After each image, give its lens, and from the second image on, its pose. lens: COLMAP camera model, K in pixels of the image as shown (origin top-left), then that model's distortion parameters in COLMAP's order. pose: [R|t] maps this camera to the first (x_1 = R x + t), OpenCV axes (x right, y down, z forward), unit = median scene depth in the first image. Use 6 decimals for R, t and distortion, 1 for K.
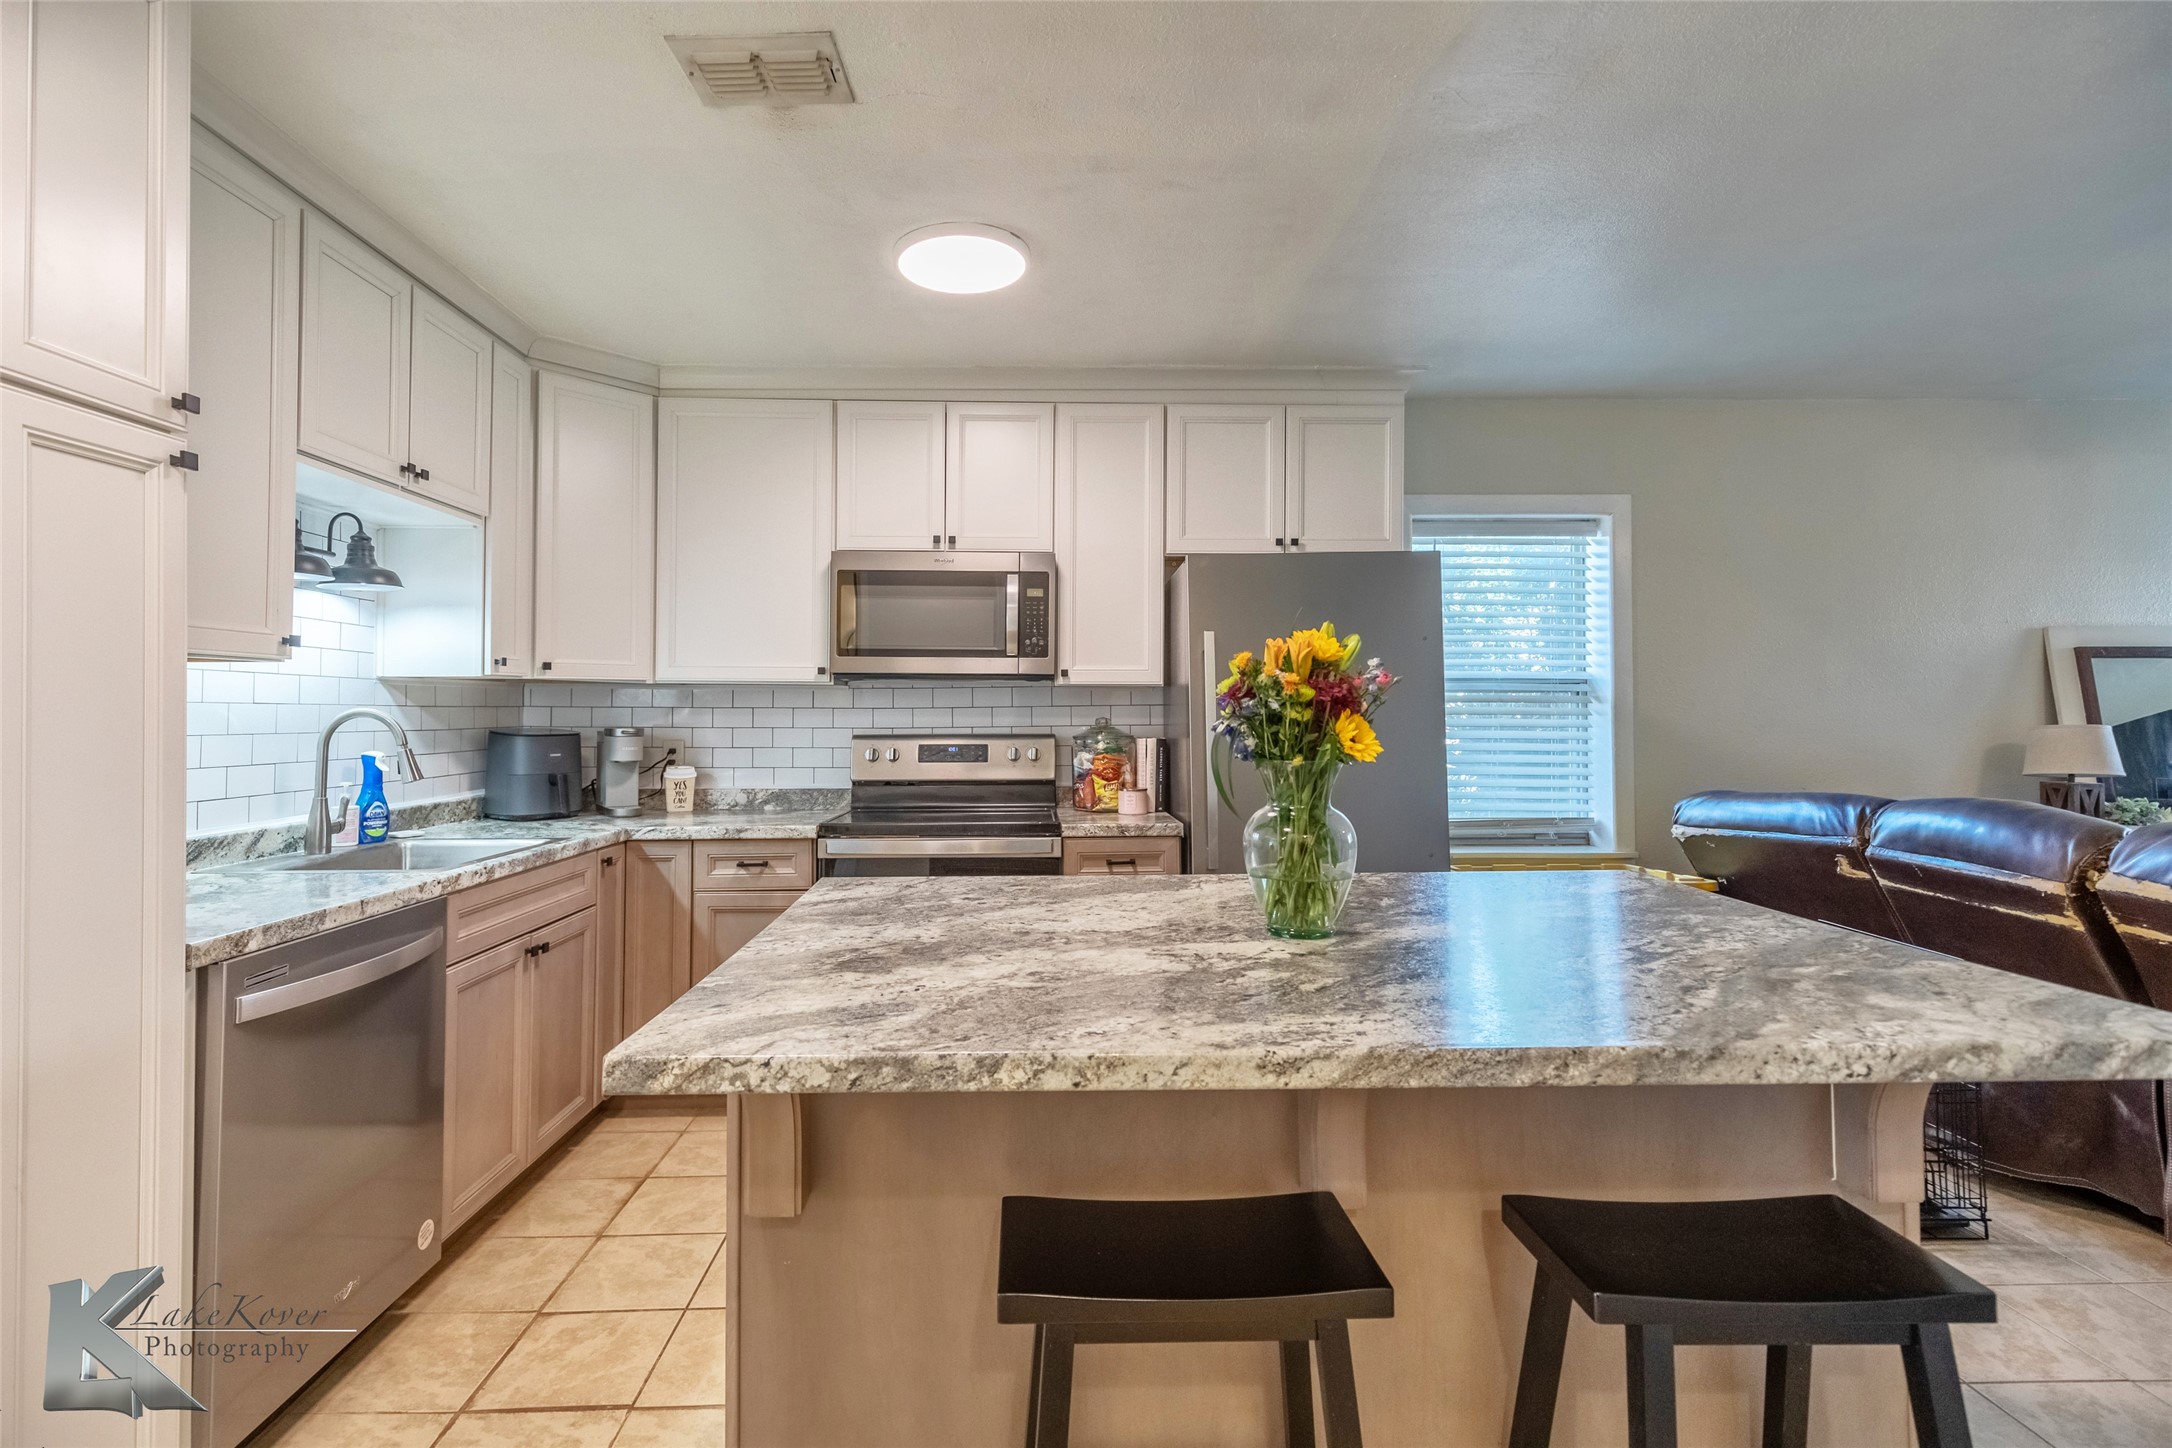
lens RADIAL K [[988.3, 0, 1064.2], [0, 988.3, 722.7], [0, 0, 1]] dist [-0.001327, -0.000078]
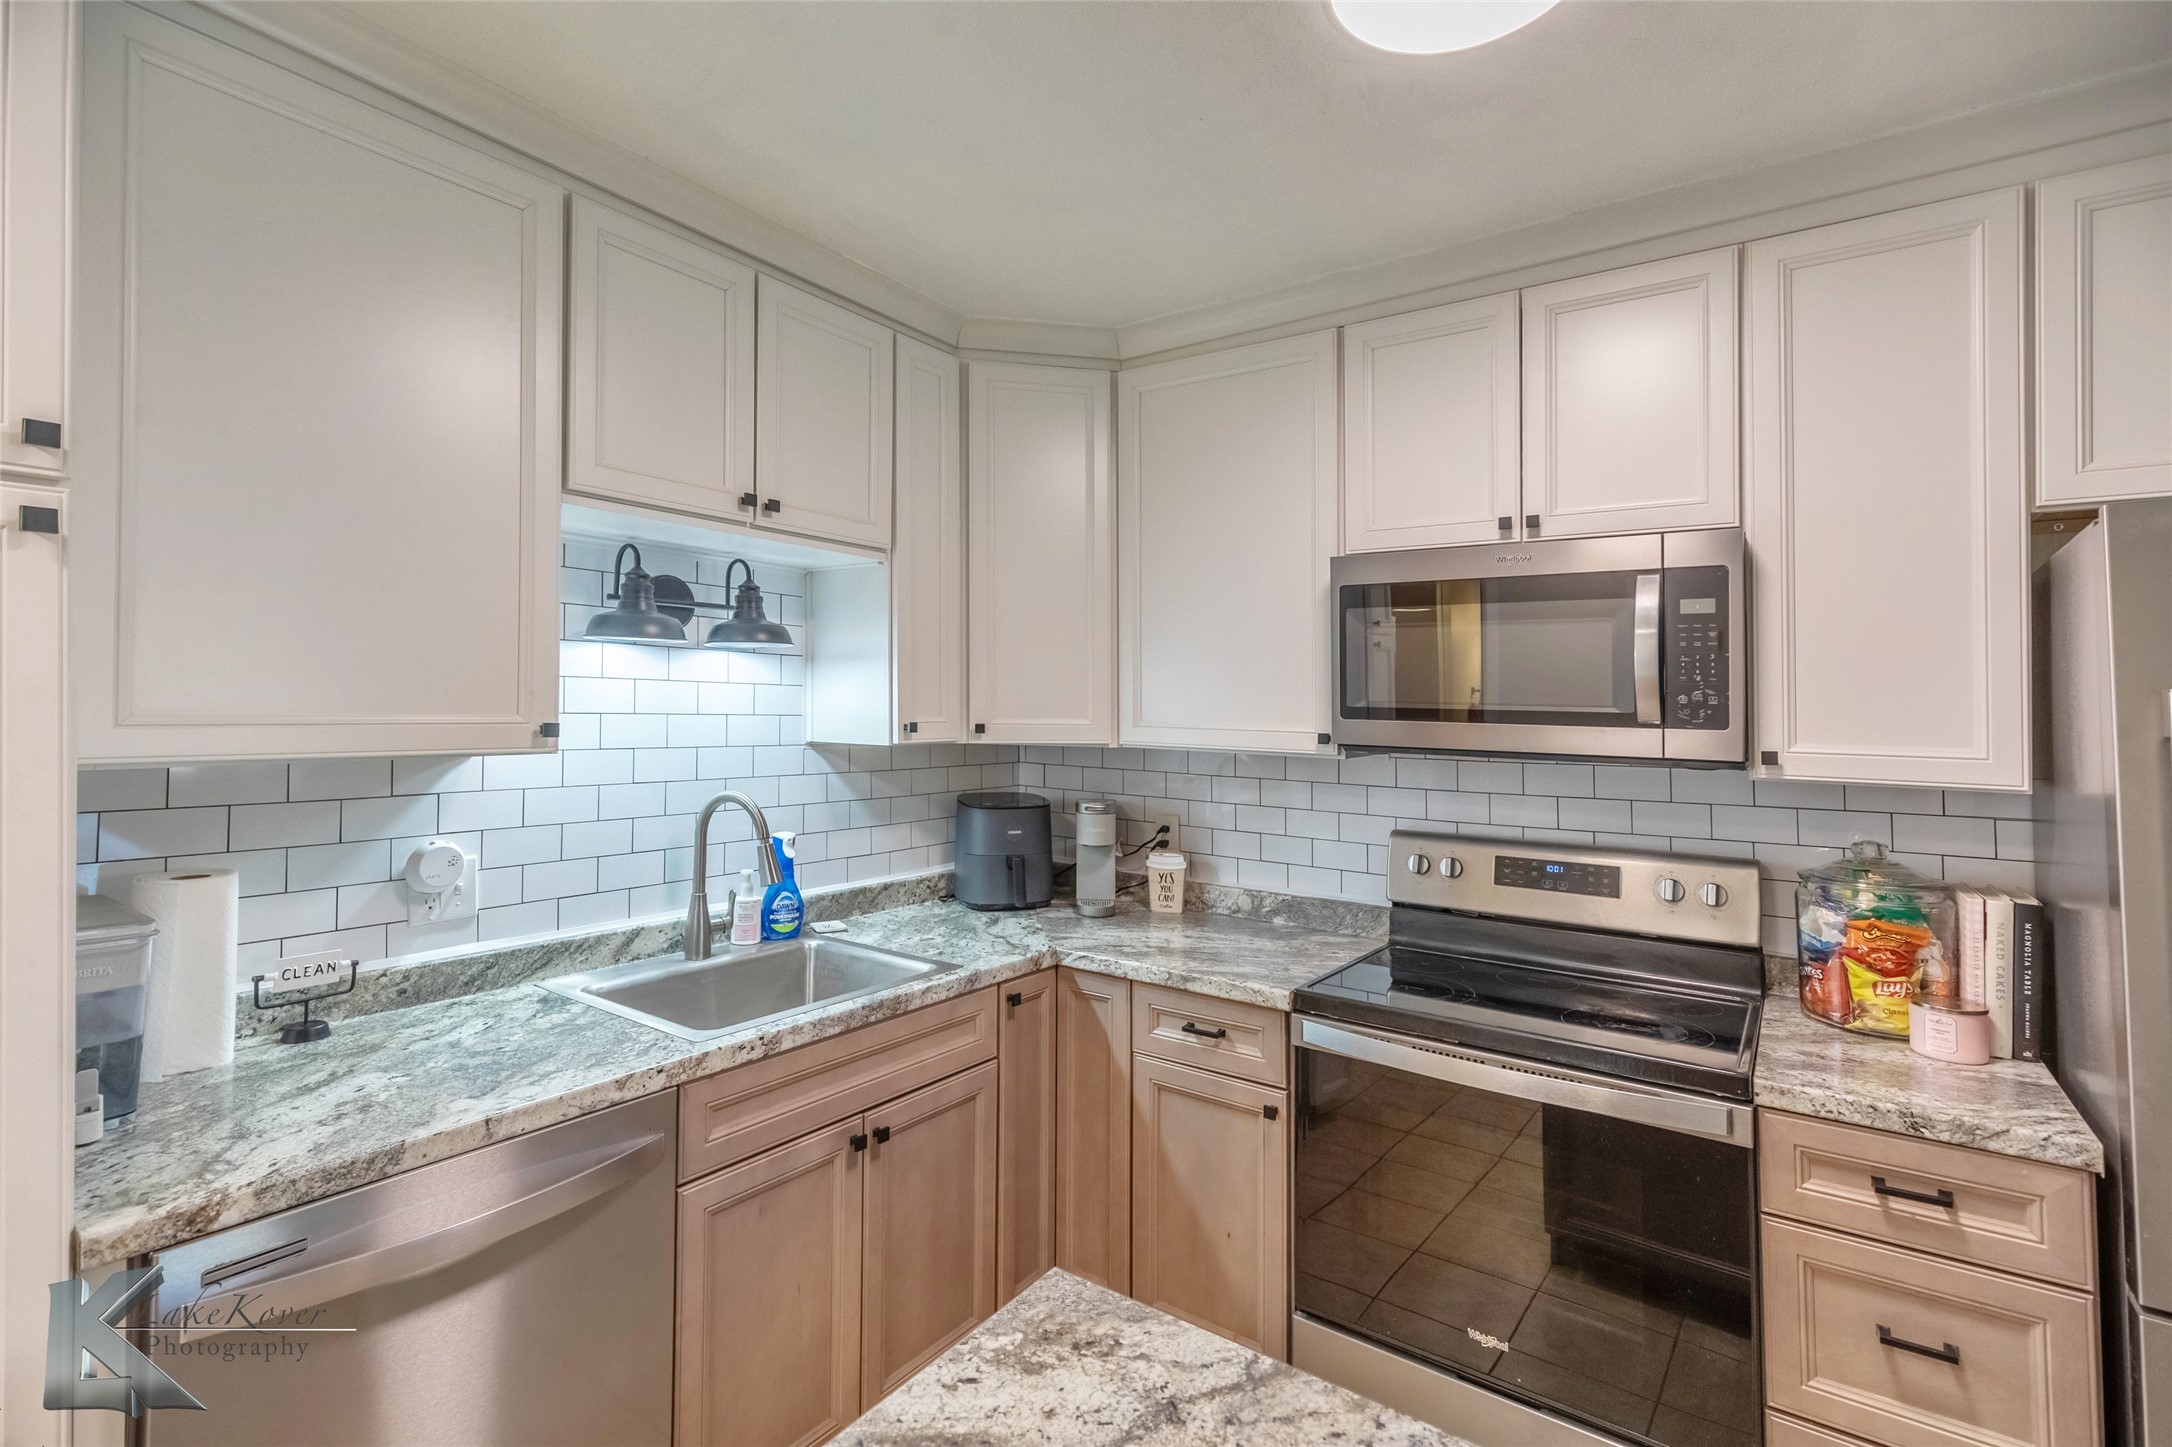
lens RADIAL K [[1003.6, 0, 1099.8], [0, 1003.6, 689.6], [0, 0, 1]] dist [0.002397, 0.000214]
pose [[0.799544, 0.003041, -0.600600, 0.035907], [-0.023764, 0.999364, -0.026575, -0.066604], [0.600138, 0.035520, 0.799108, 0.394388]]
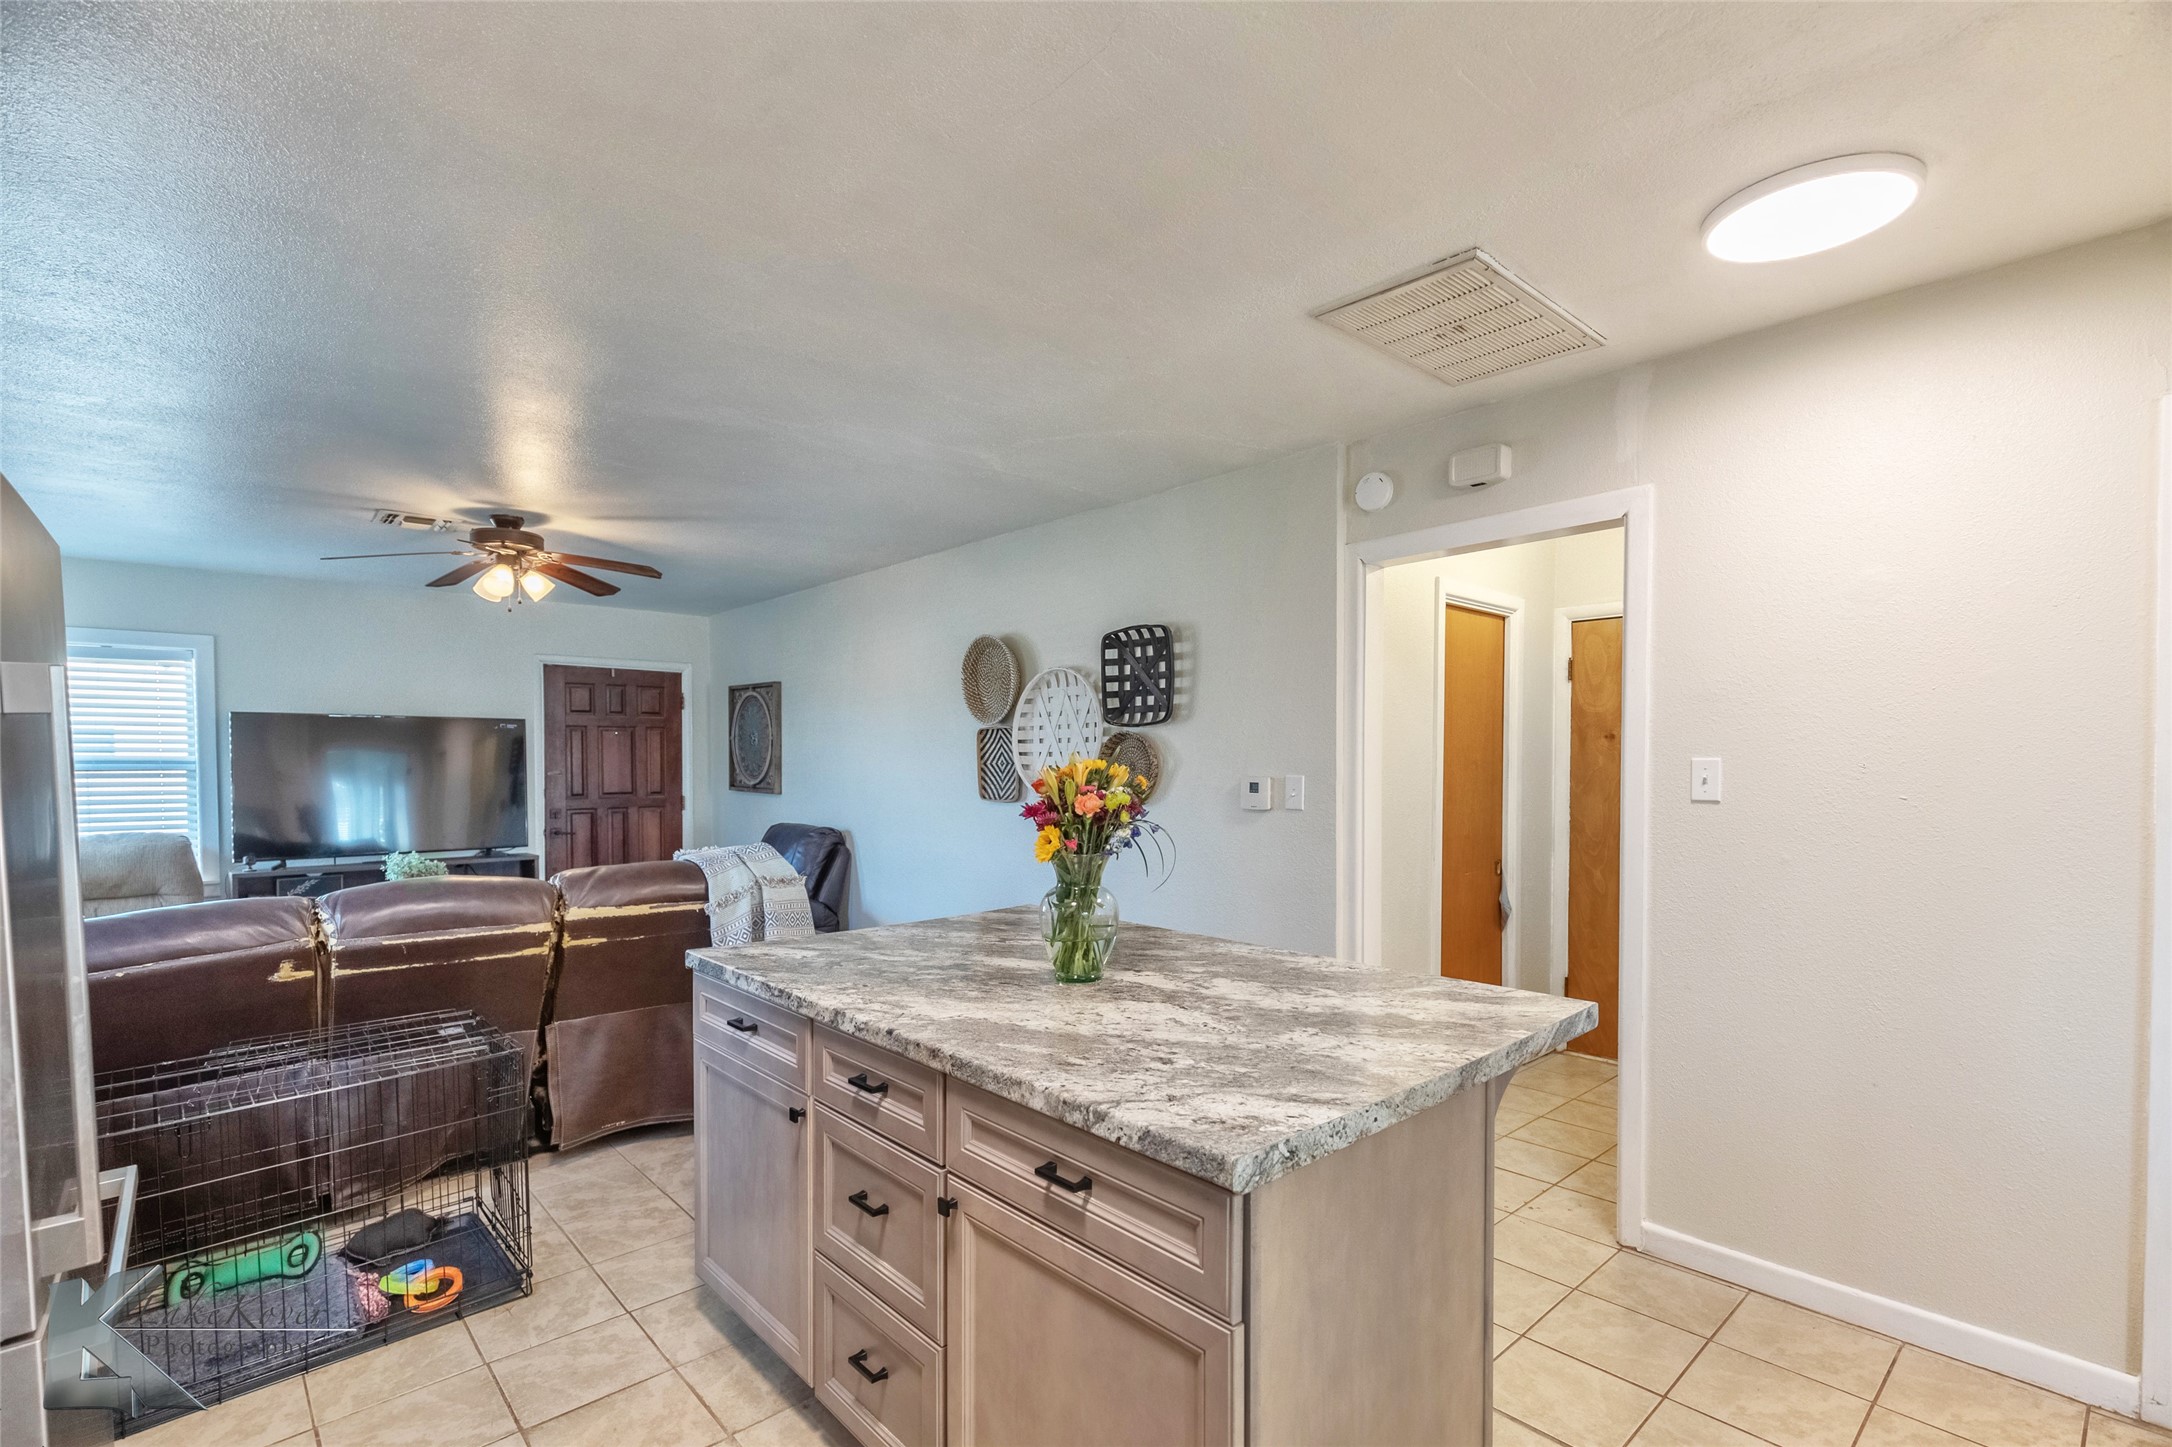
lens RADIAL K [[1012.9, 0, 1096.5], [0, 1012.9, 770.9], [0, 0, 1]] dist [0.000034, -0.000107]
pose [[-0.652349, -0.005843, 0.757896, -0.396518], [0.016821, 0.999612, 0.022185, -0.048468], [-0.757732, 0.027221, -0.651998, 0.902710]]
